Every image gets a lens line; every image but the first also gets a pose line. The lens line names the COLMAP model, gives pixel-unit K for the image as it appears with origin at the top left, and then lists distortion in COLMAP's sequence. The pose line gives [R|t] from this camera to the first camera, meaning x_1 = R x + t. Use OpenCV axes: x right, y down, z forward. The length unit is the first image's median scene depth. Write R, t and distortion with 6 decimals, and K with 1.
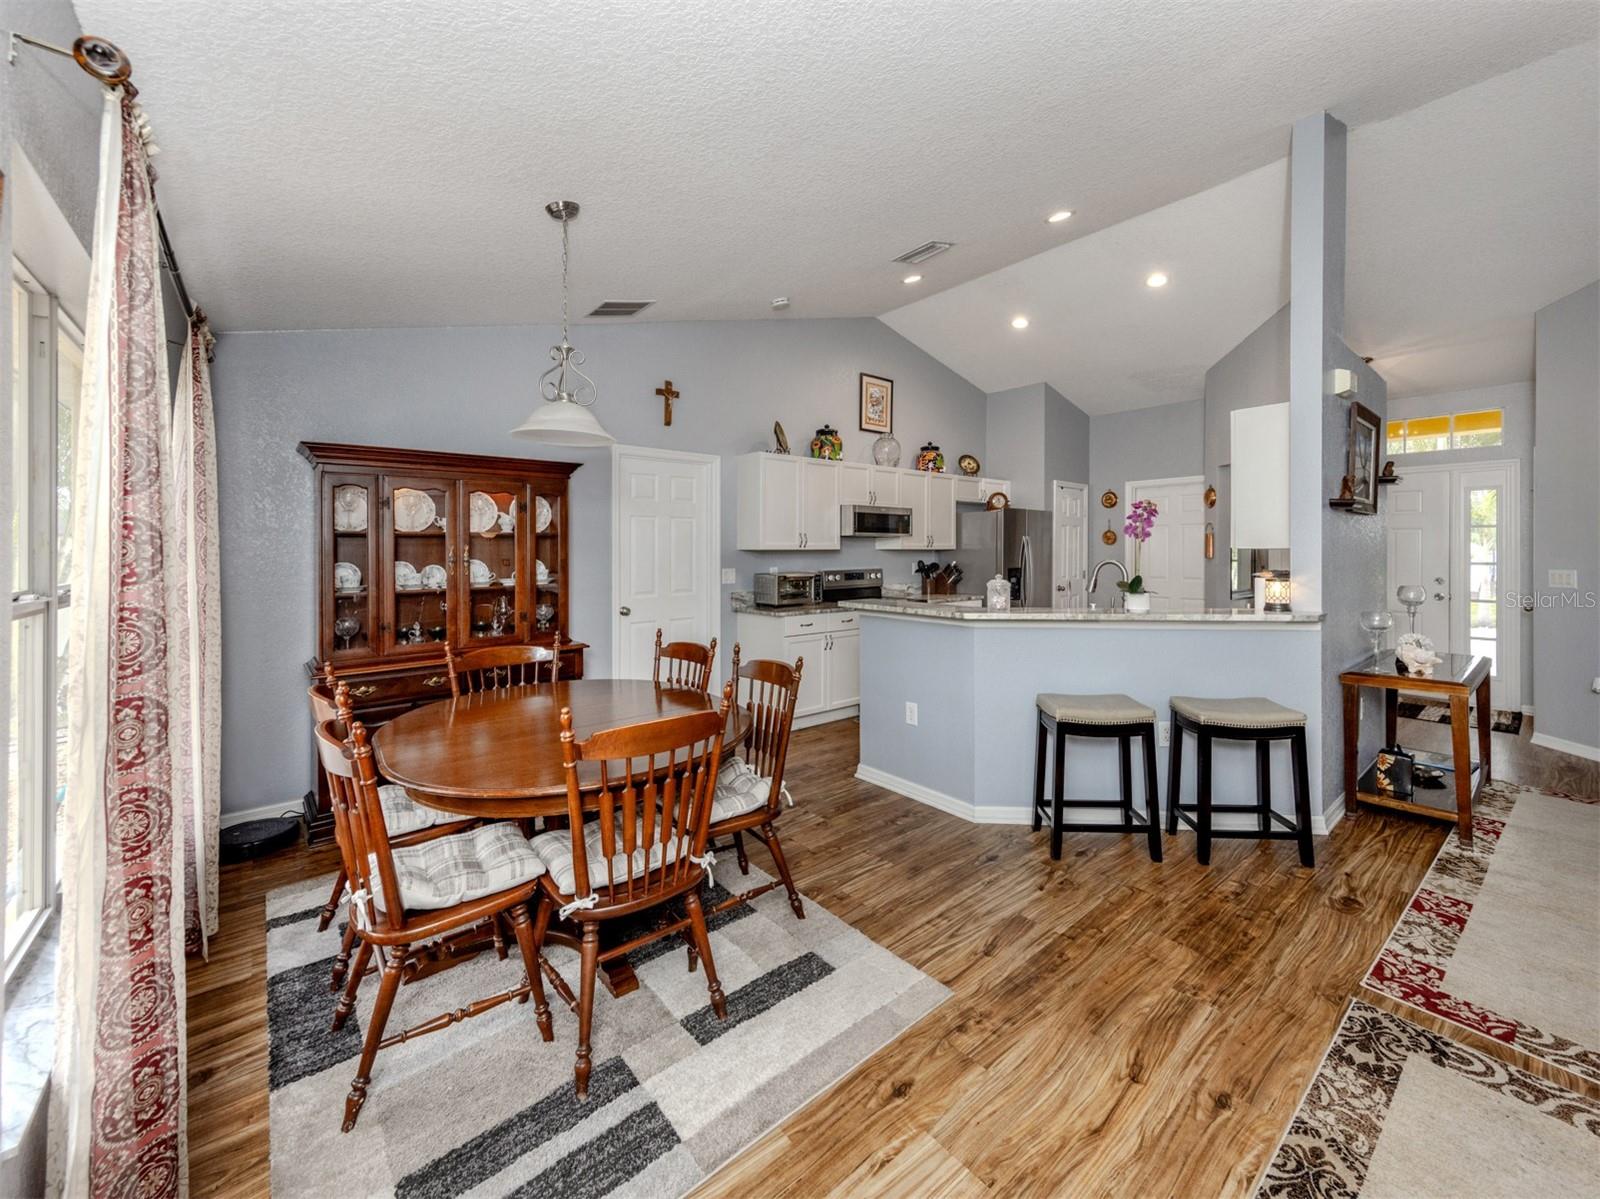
lens RADIAL K [[627.1, 0, 803.2], [0, 627.1, 554.0], [0, 0, 1]] dist [0.001697, -0.000165]
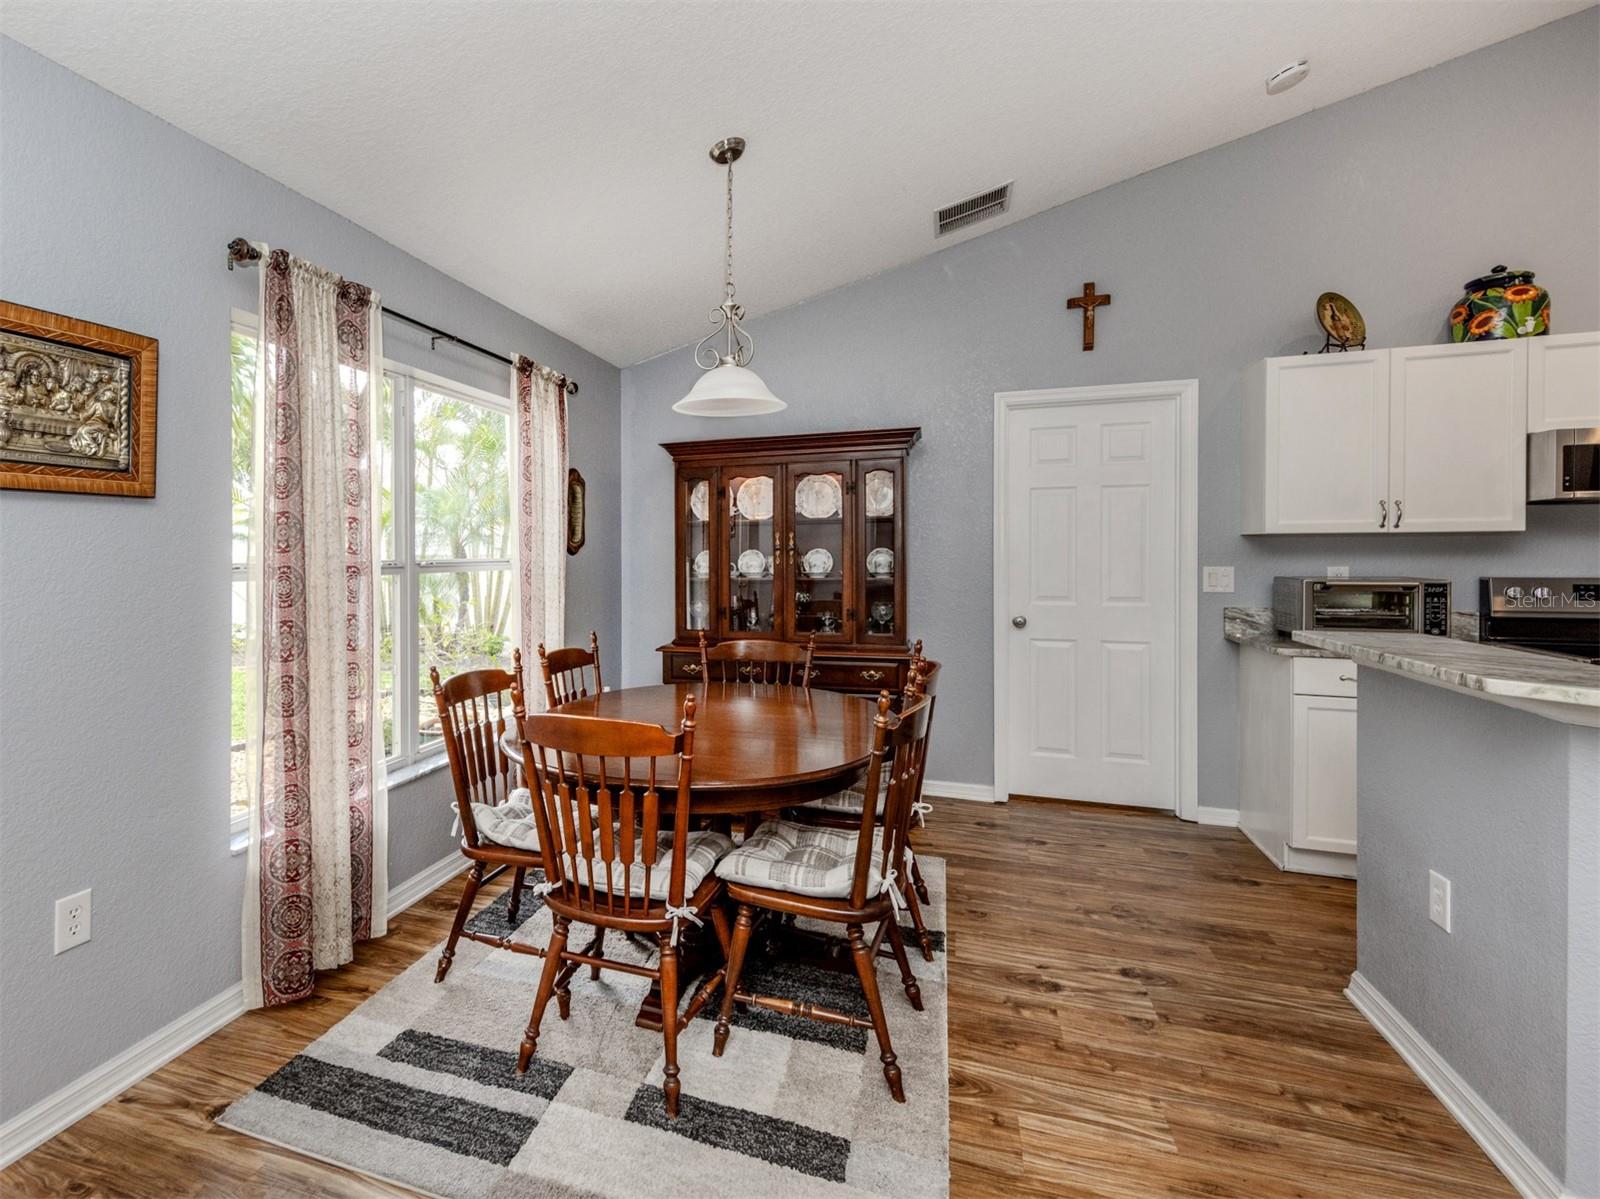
lens RADIAL K [[772.2, 0, 664.2], [0, 772.2, 556.7], [0, 0, 1]] dist [0.006742, -0.001224]
pose [[0.491414, 0.006179, -0.870904, 0.340108], [-0.001534, 0.999979, 0.006230, 0.013165], [0.870925, -0.001726, 0.491414, 0.242876]]
